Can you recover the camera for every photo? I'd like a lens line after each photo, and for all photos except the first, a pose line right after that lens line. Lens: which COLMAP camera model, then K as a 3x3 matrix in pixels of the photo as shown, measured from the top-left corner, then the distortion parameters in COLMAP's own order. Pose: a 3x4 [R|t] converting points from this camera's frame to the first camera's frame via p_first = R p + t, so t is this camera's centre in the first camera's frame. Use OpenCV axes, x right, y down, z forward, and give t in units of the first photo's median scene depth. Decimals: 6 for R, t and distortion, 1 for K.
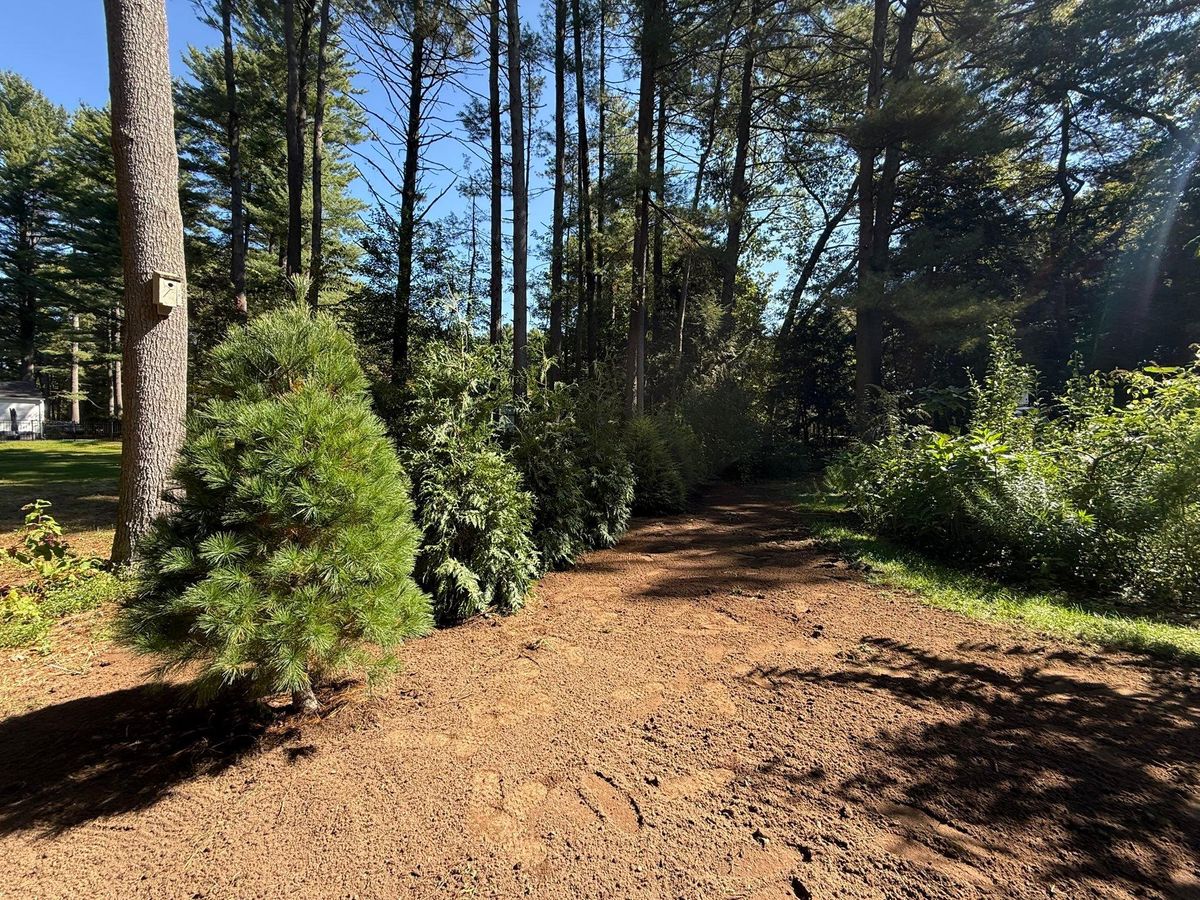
lens RADIAL K [[472.3, 0, 595.7], [0, 472.3, 450.5], [0, 0, 1]] dist [-0.001488, 0.000265]
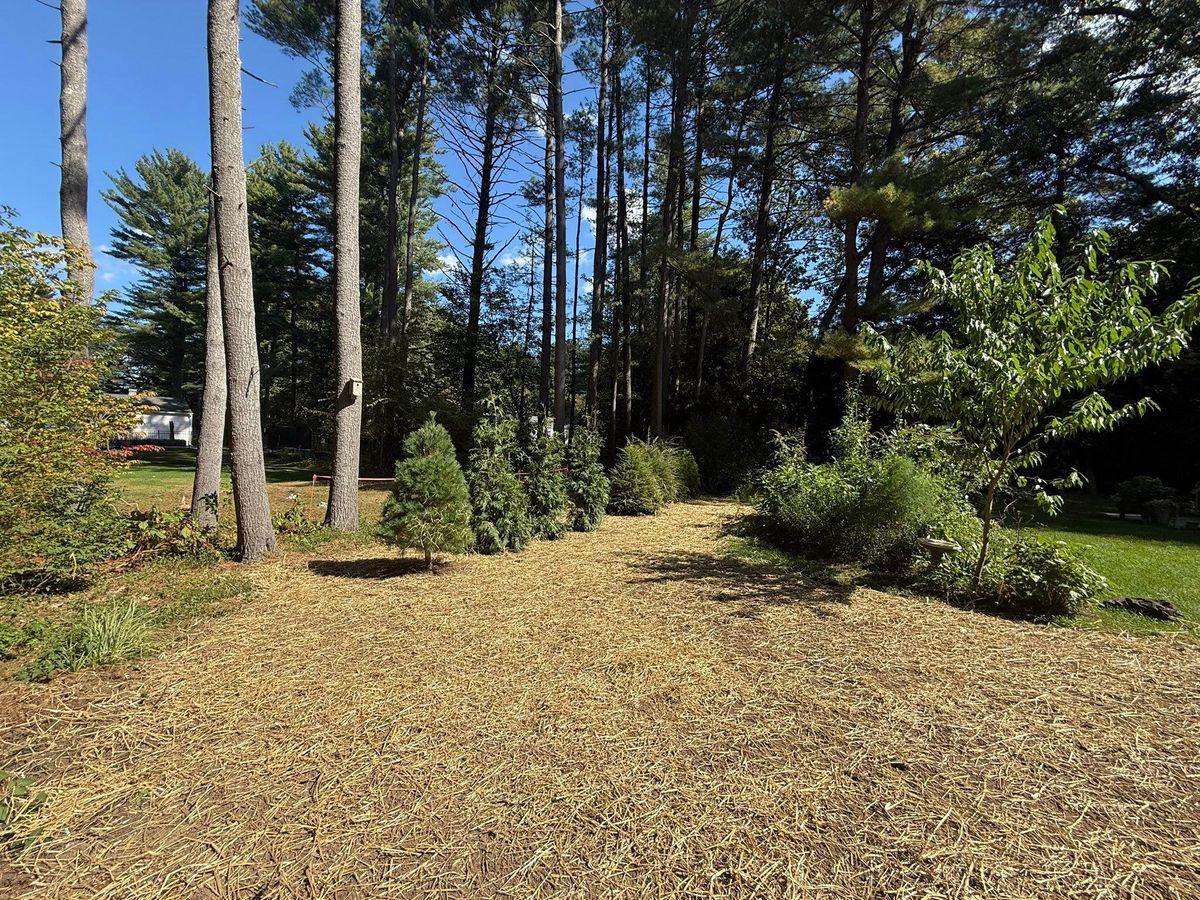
lens RADIAL K [[472.3, 0, 603.3], [0, 472.3, 450.2], [0, 0, 1]] dist [-0.001488, 0.000265]
pose [[0.993474, 0.018248, -0.112594, 0.062034], [-0.020699, 0.999573, -0.020636, -0.009514], [0.112169, 0.022831, 0.993427, -0.147972]]
